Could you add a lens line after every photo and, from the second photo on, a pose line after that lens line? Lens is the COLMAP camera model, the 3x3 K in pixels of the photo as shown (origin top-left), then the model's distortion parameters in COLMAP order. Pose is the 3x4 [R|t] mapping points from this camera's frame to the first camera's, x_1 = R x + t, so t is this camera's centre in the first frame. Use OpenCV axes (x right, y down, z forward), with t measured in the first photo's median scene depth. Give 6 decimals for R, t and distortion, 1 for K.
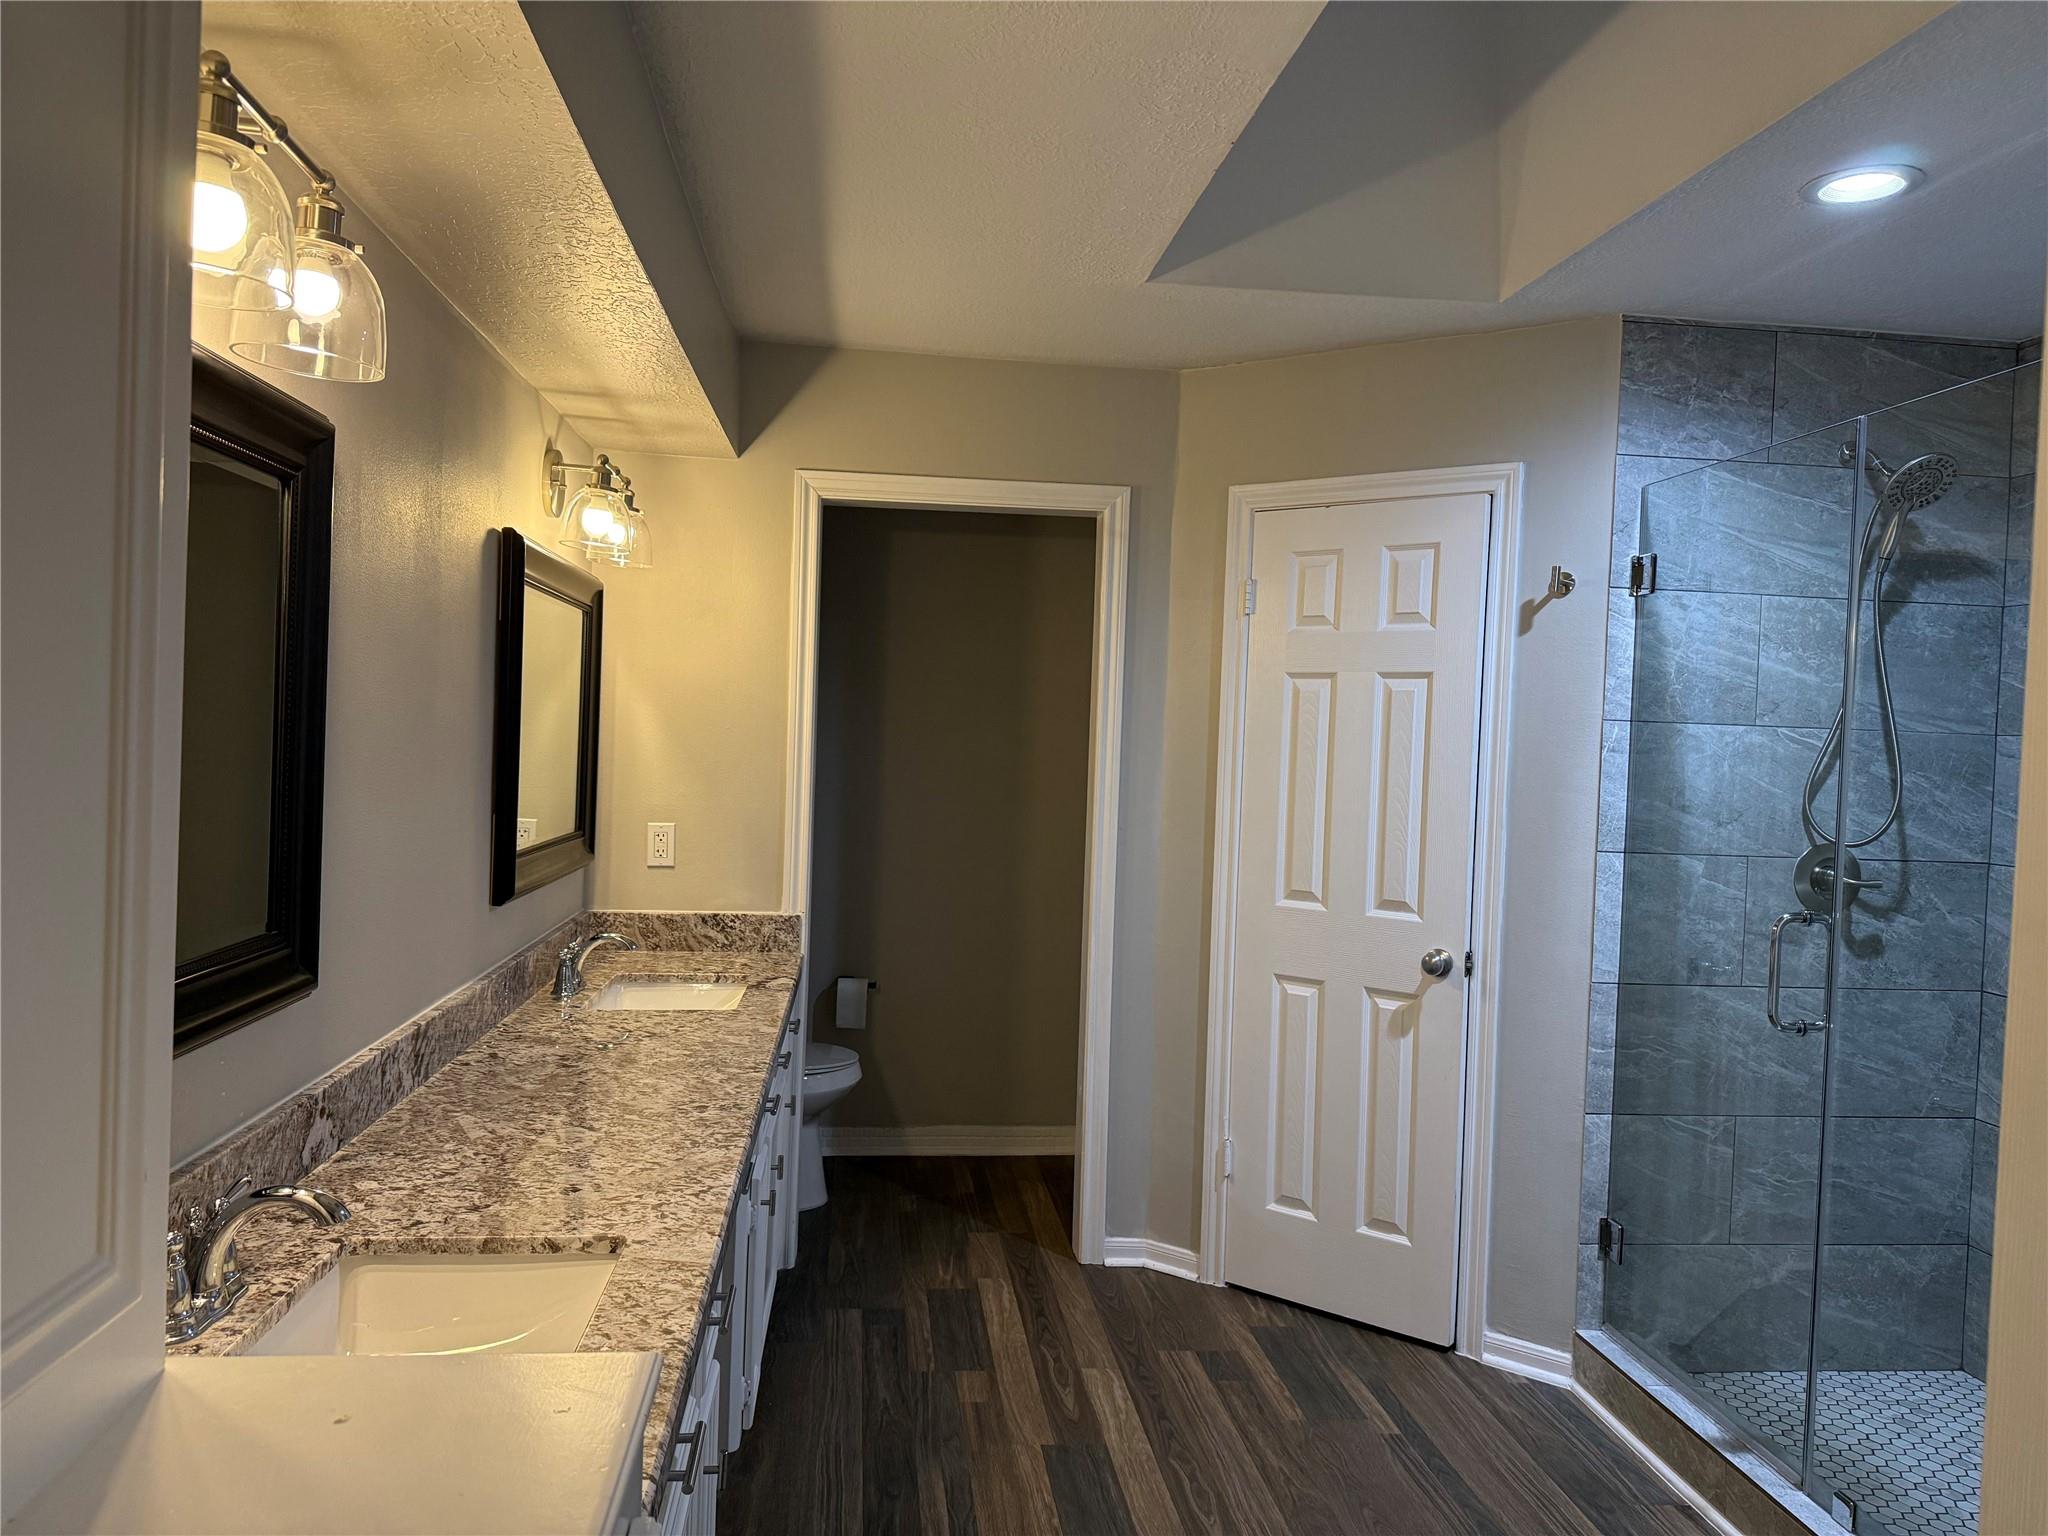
lens RADIAL K [[1437.1, 0, 1019.6], [0, 1437.1, 772.8], [0, 0, 1]] dist [0.163806, -0.255748]
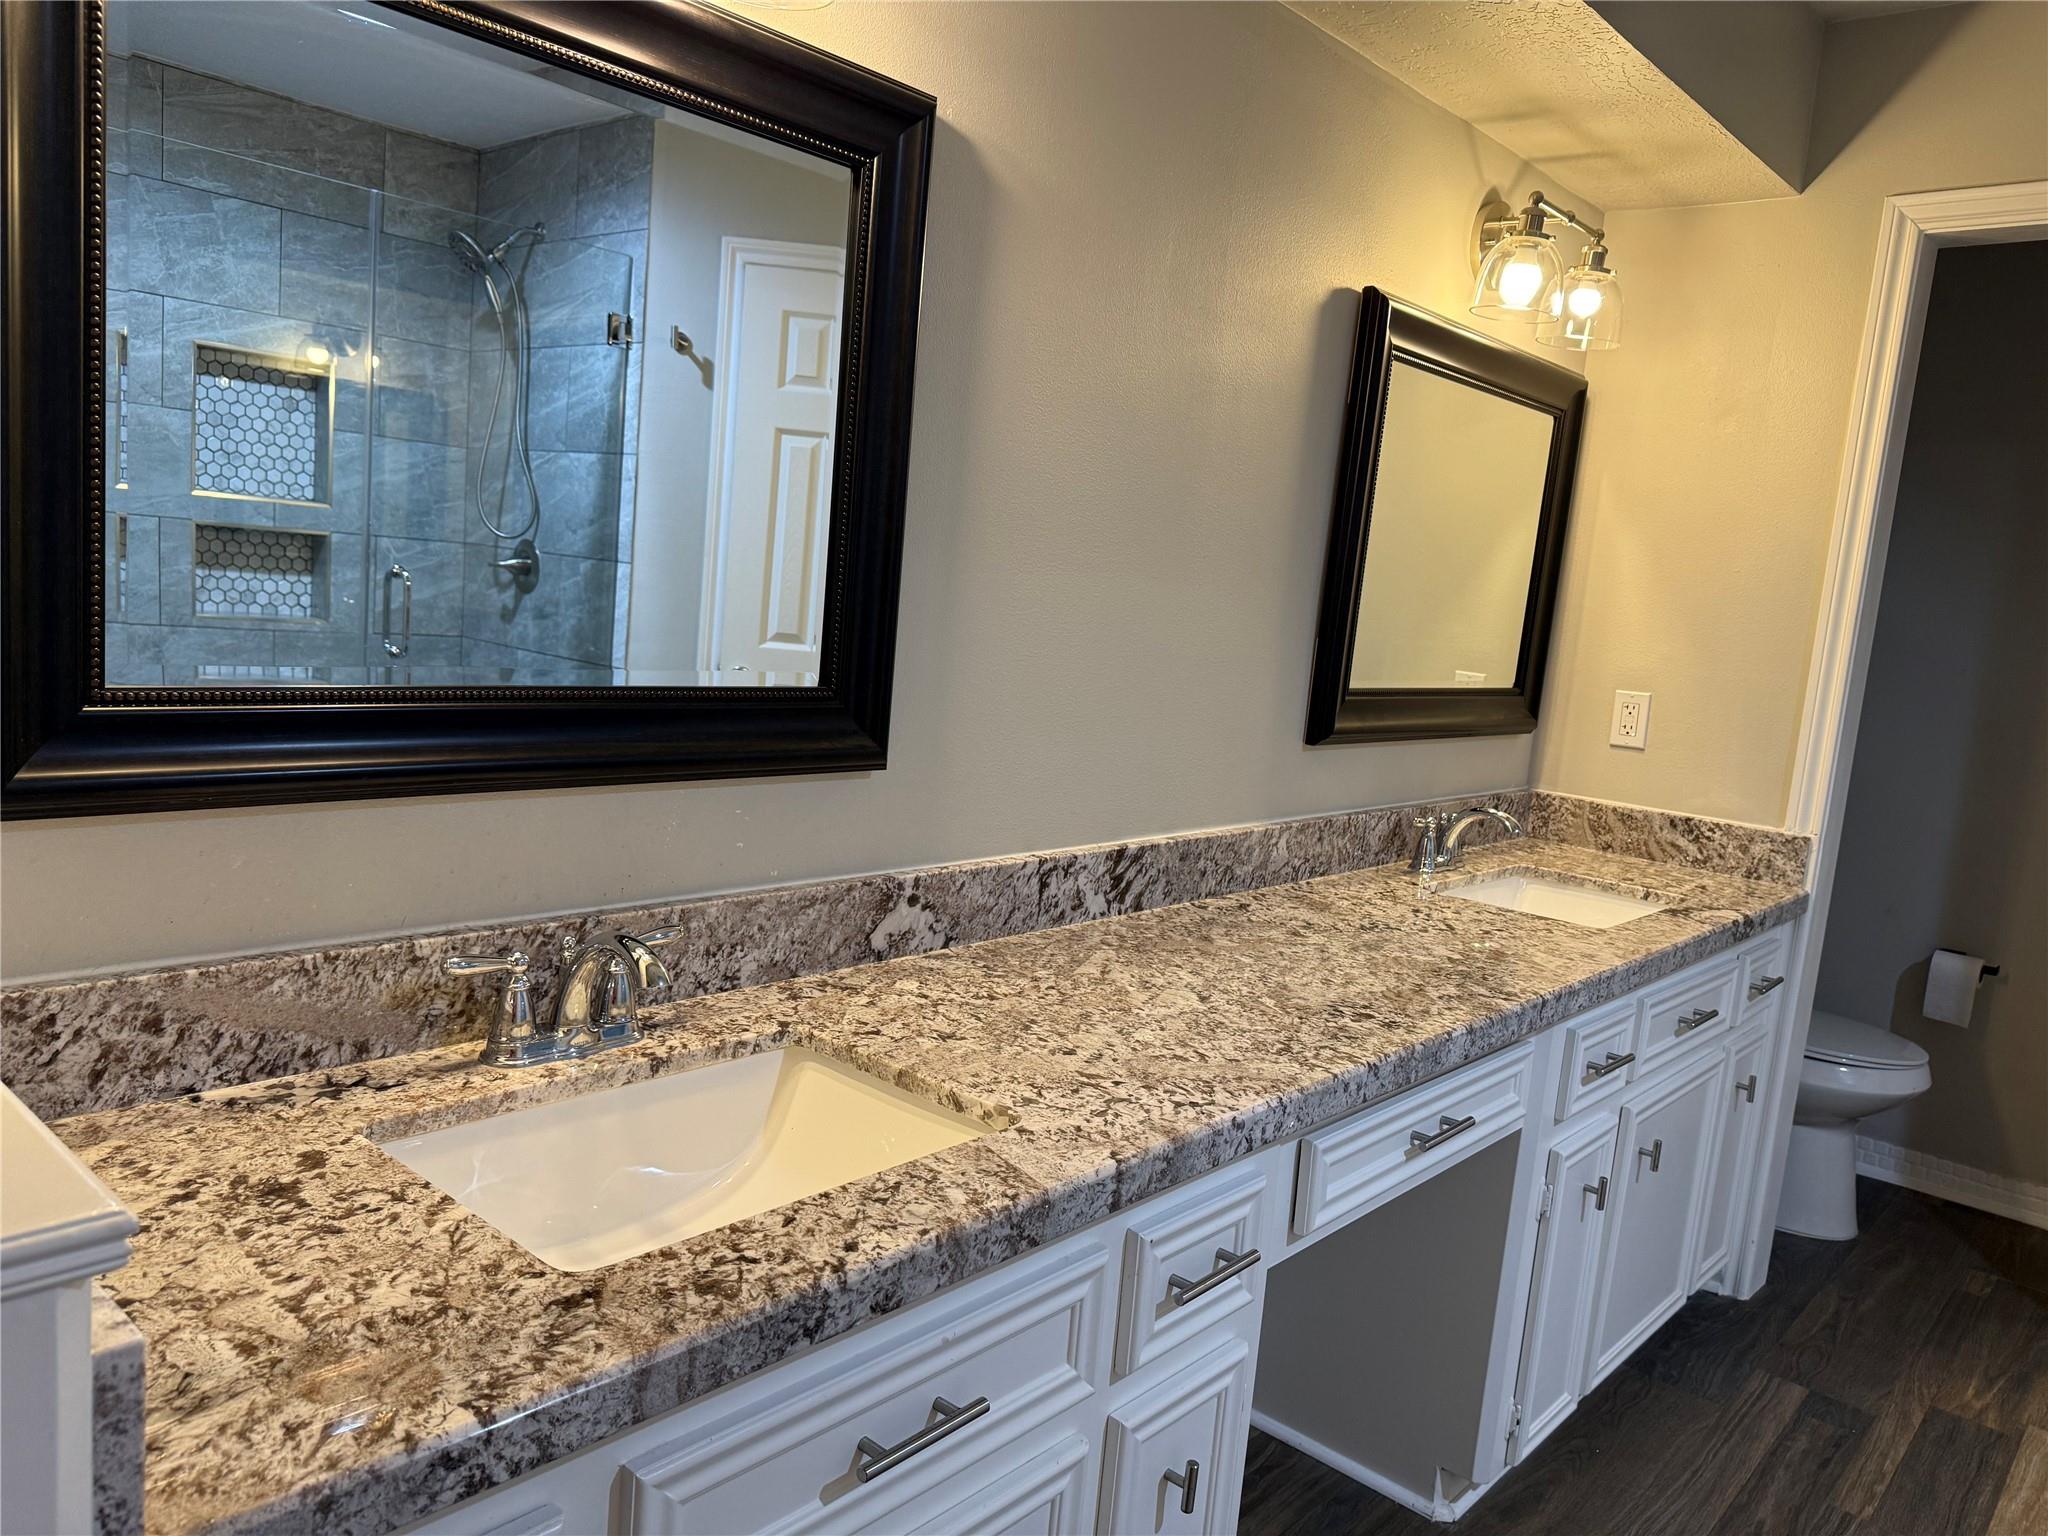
lens RADIAL K [[1462.5, 0, 1024.0], [0, 1462.5, 768.0], [0, 0, 1]] dist [0.096405, -0.104375]
pose [[0.683776, 0.122698, -0.719302, 0.126133], [-0.083259, 0.992442, 0.090144, 0.035353], [0.724927, -0.001750, 0.688824, 0.244024]]
